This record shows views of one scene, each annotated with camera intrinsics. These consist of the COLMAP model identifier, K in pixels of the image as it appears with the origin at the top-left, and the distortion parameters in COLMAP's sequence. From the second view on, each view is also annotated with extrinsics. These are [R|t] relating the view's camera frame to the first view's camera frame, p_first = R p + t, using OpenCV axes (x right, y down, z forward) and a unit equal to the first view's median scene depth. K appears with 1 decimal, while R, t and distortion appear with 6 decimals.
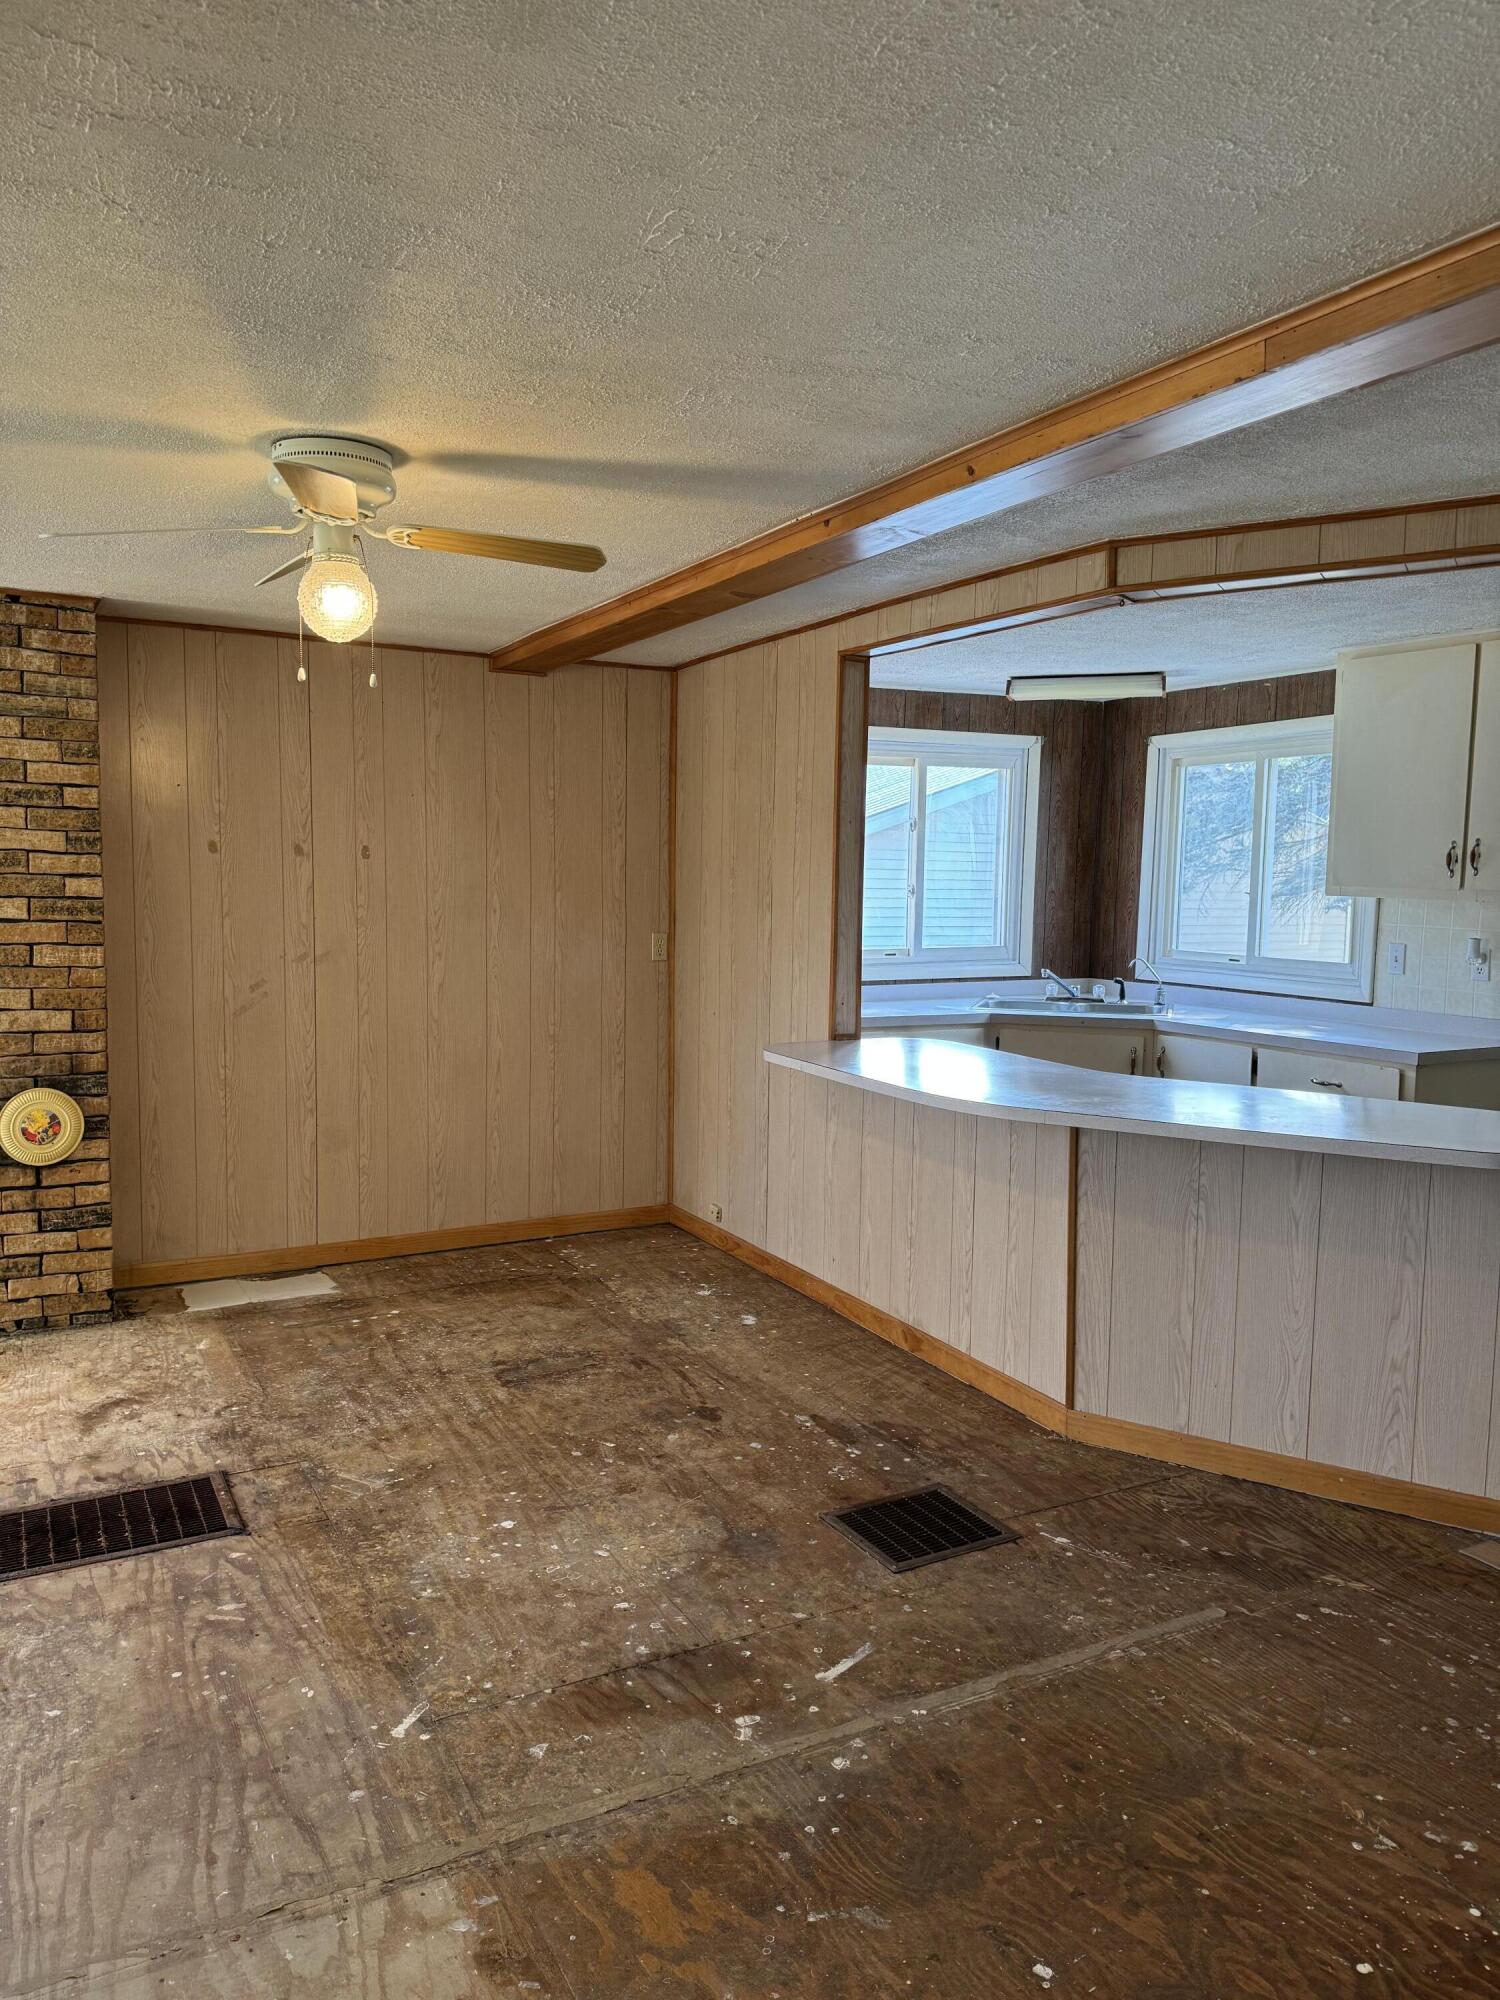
lens RADIAL K [[1408.9, 0, 737.0], [0, 1408.9, 991.1], [0, 0, 1]] dist [0.049804, -0.052650]
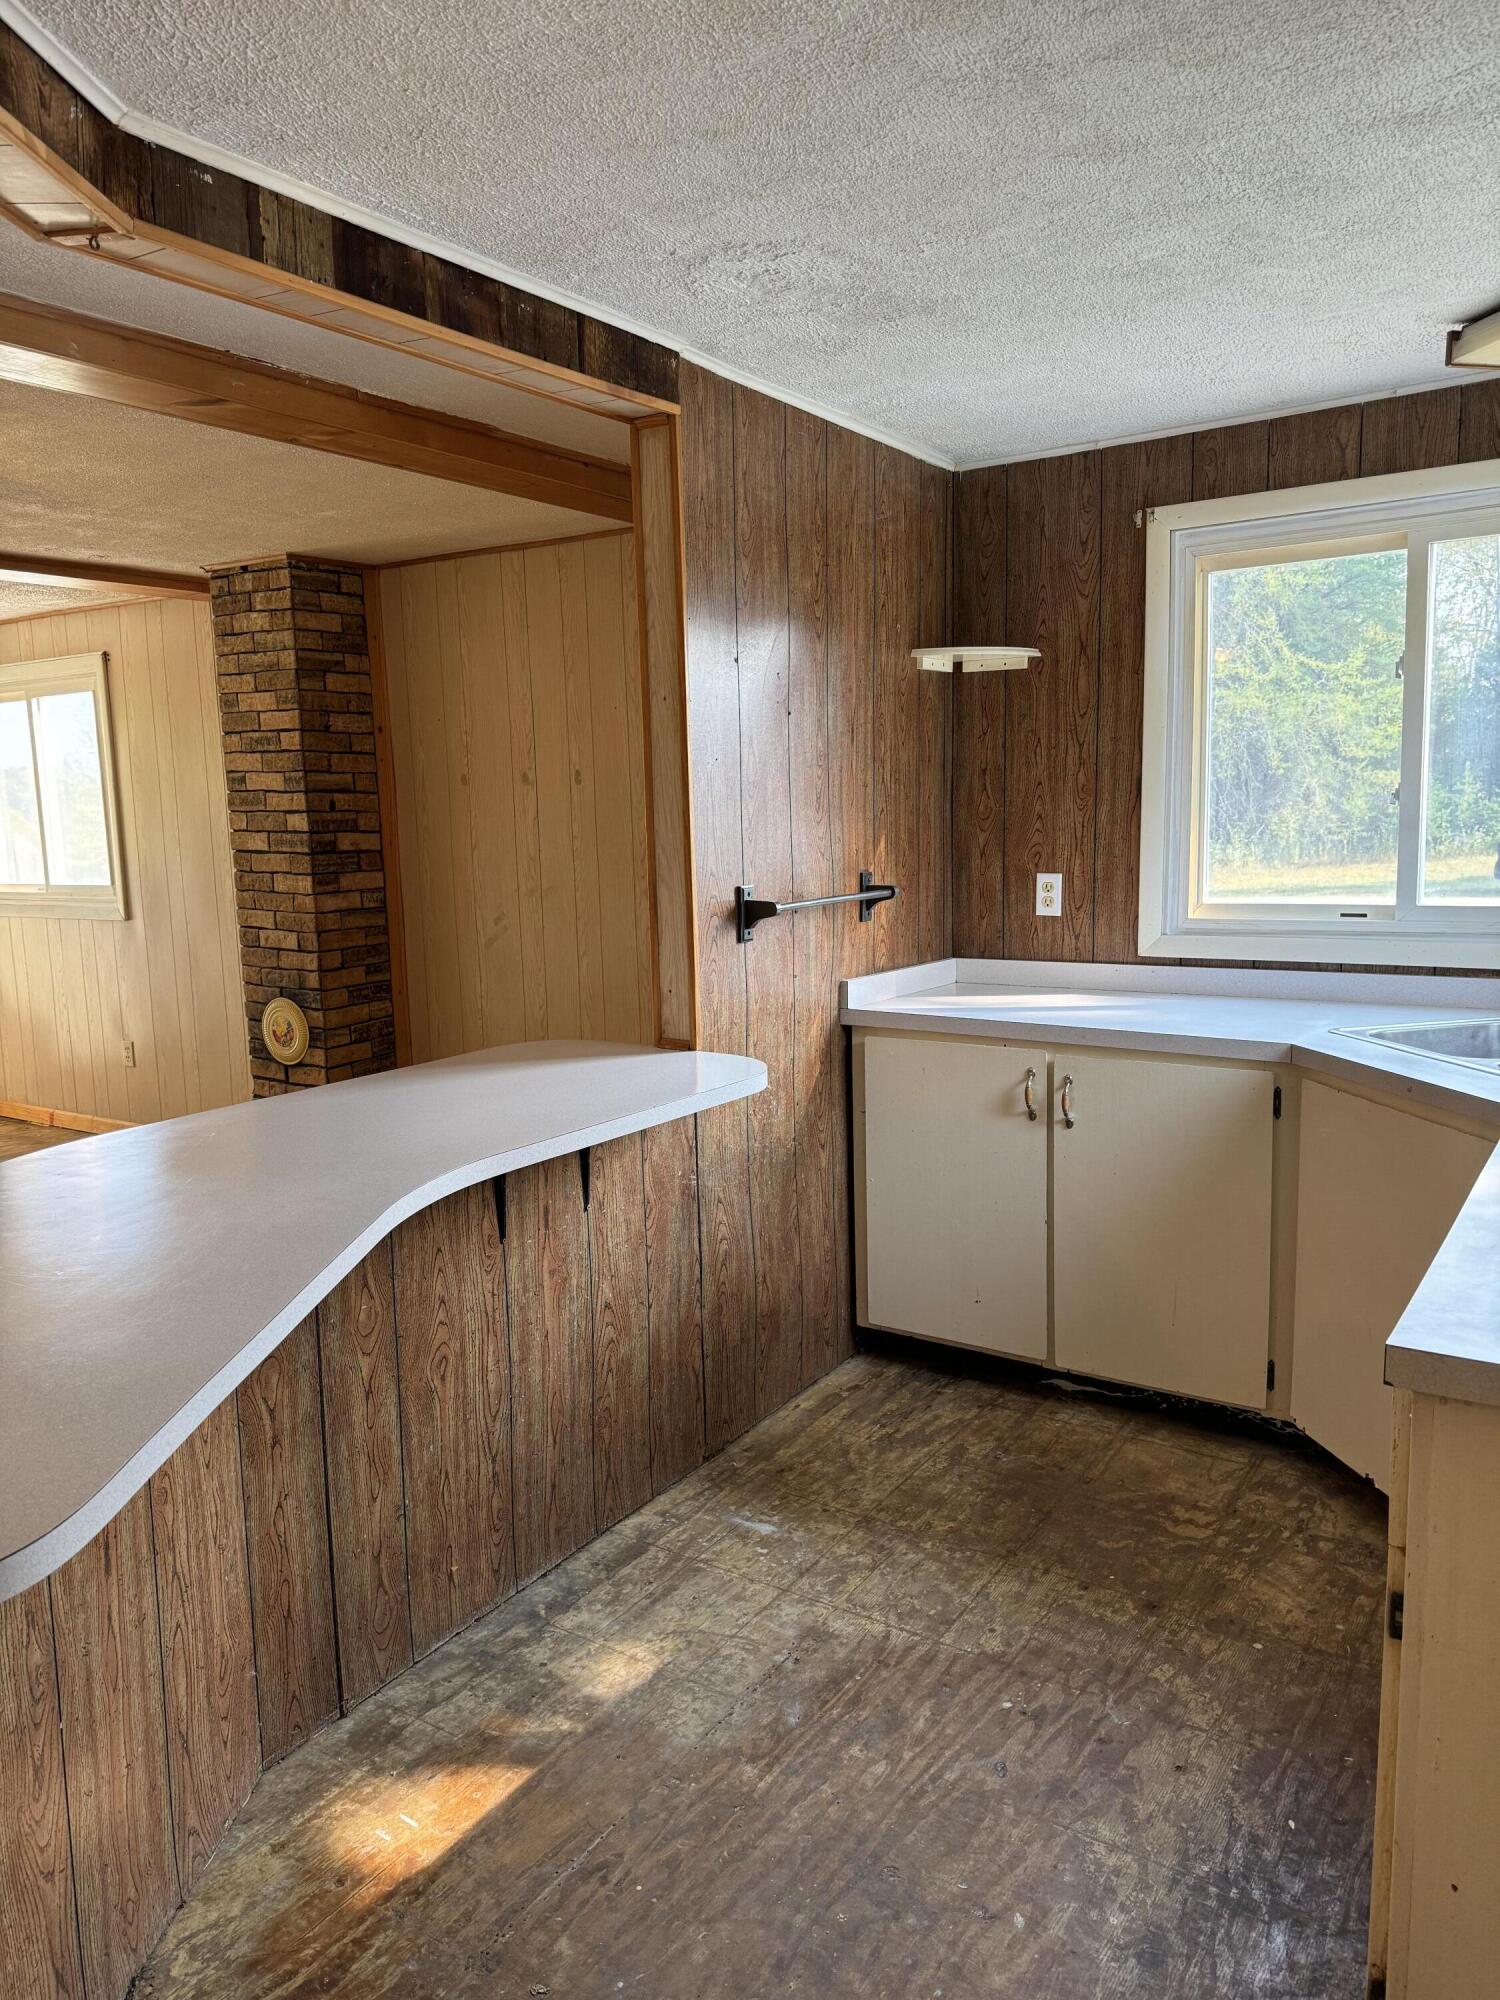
lens RADIAL K [[1408.9, 0, 754.6], [0, 1408.9, 1040.3], [0, 0, 1]] dist [0.049804, -0.052650]
pose [[0.479562, 0.121447, -0.869063, 0.703109], [-0.041277, 0.992402, 0.115906, -0.047235], [0.876536, -0.019711, 0.480932, 0.777330]]
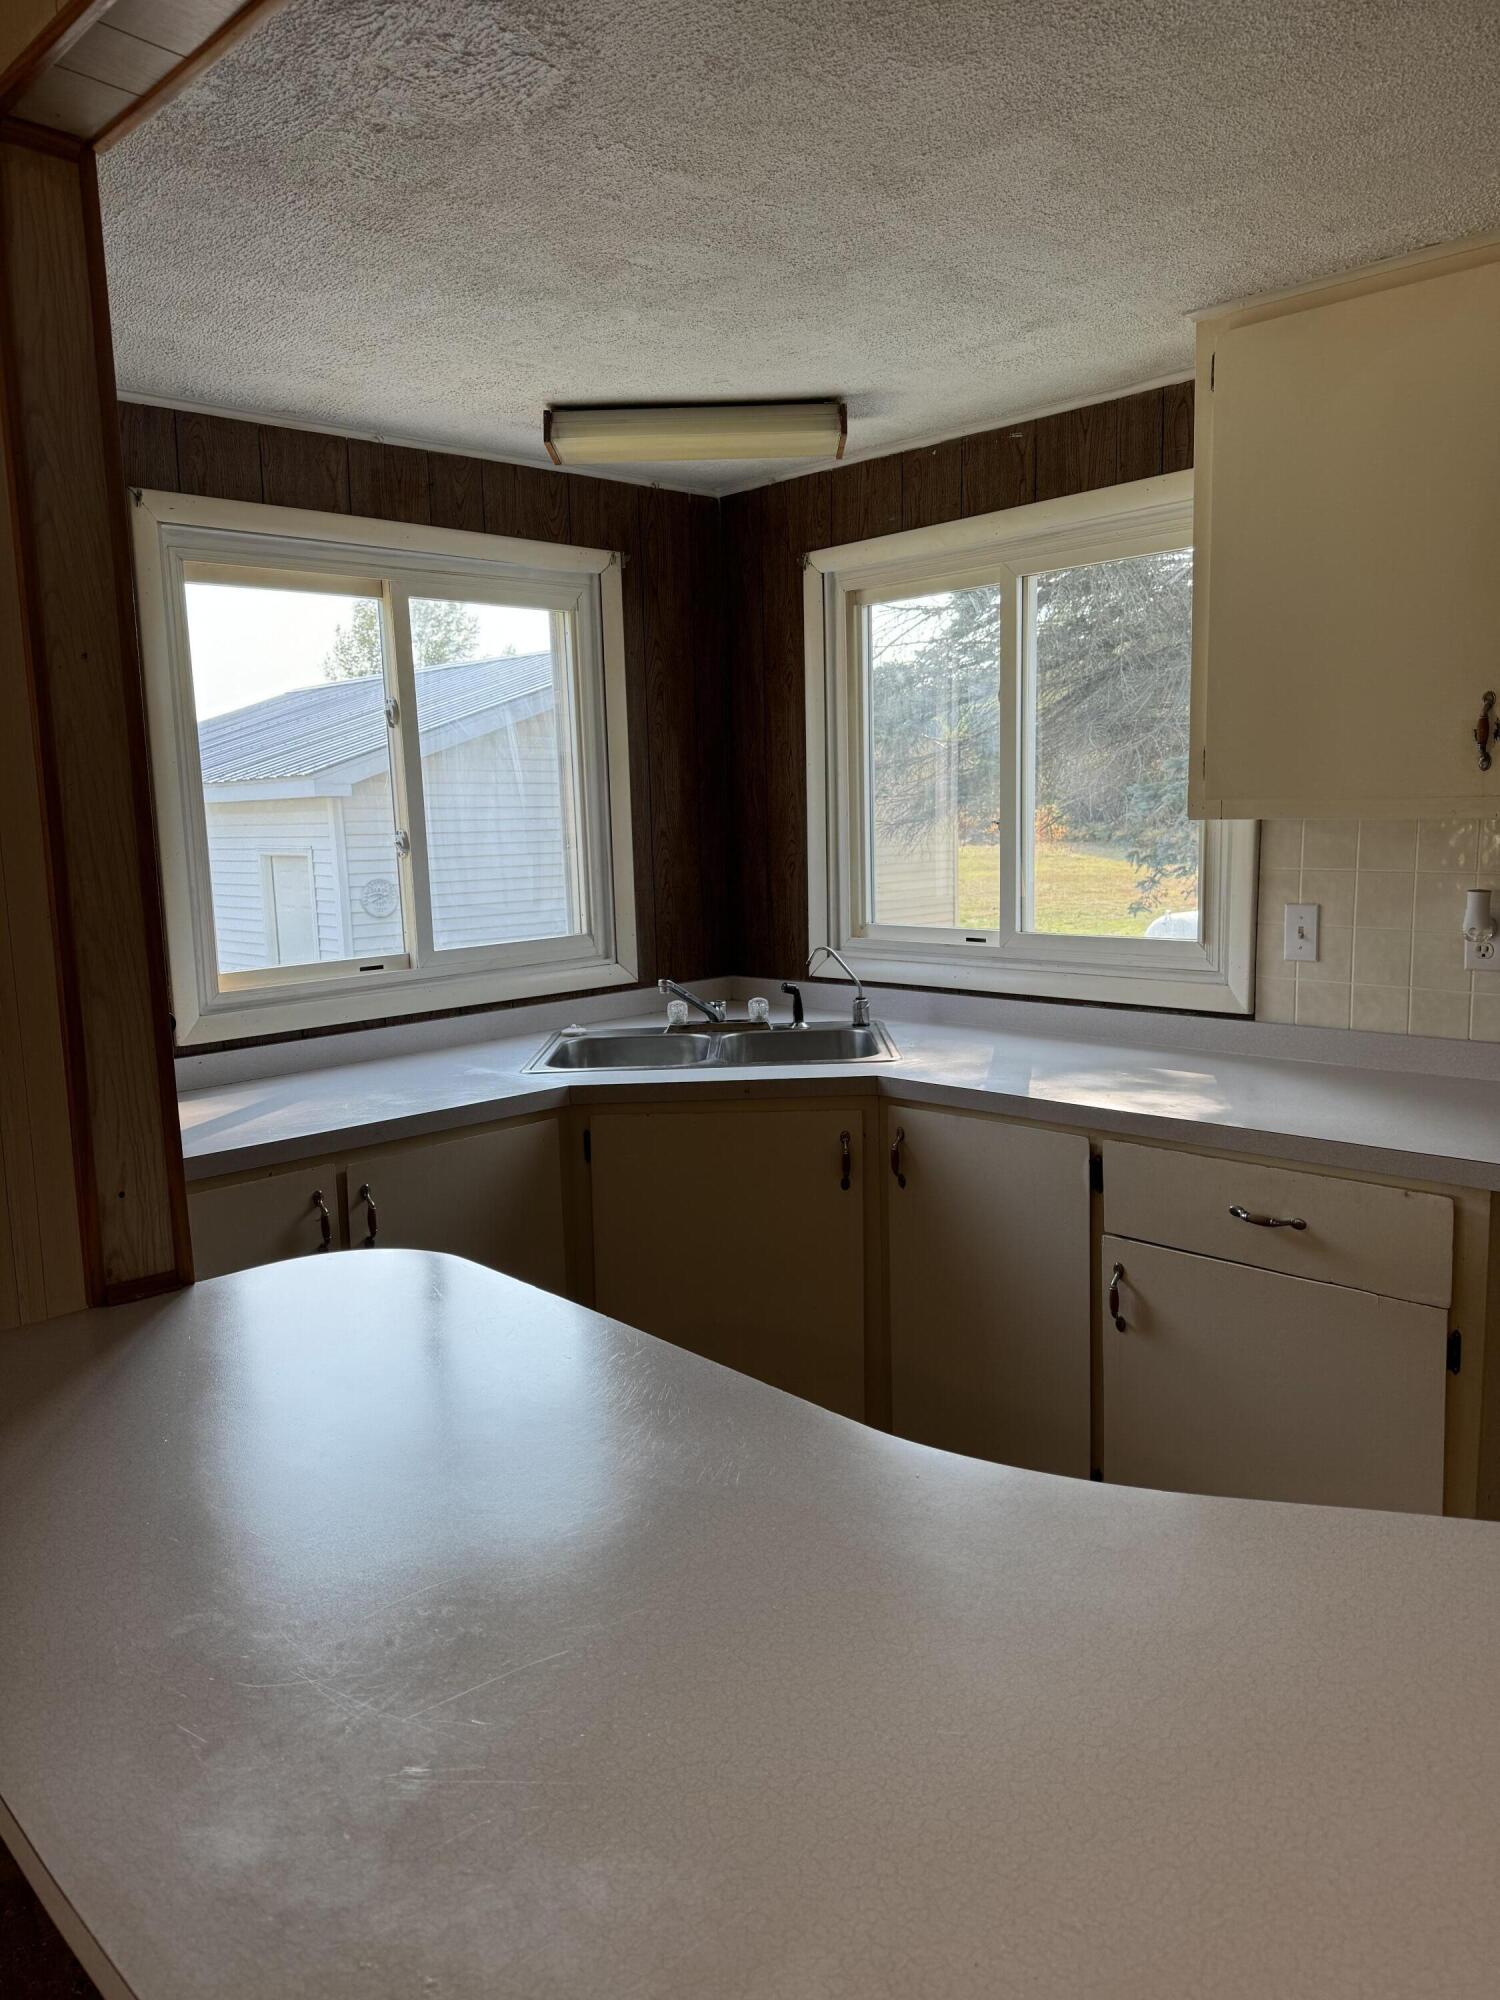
lens RADIAL K [[1408.9, 0, 752.2], [0, 1408.9, 1014.6], [0, 0, 1]] dist [0.049804, -0.052650]
pose [[0.955819, -0.085164, 0.281349, 0.138345], [0.068466, 0.995287, 0.068676, -0.051622], [-0.285872, -0.046379, 0.957145, 0.666245]]
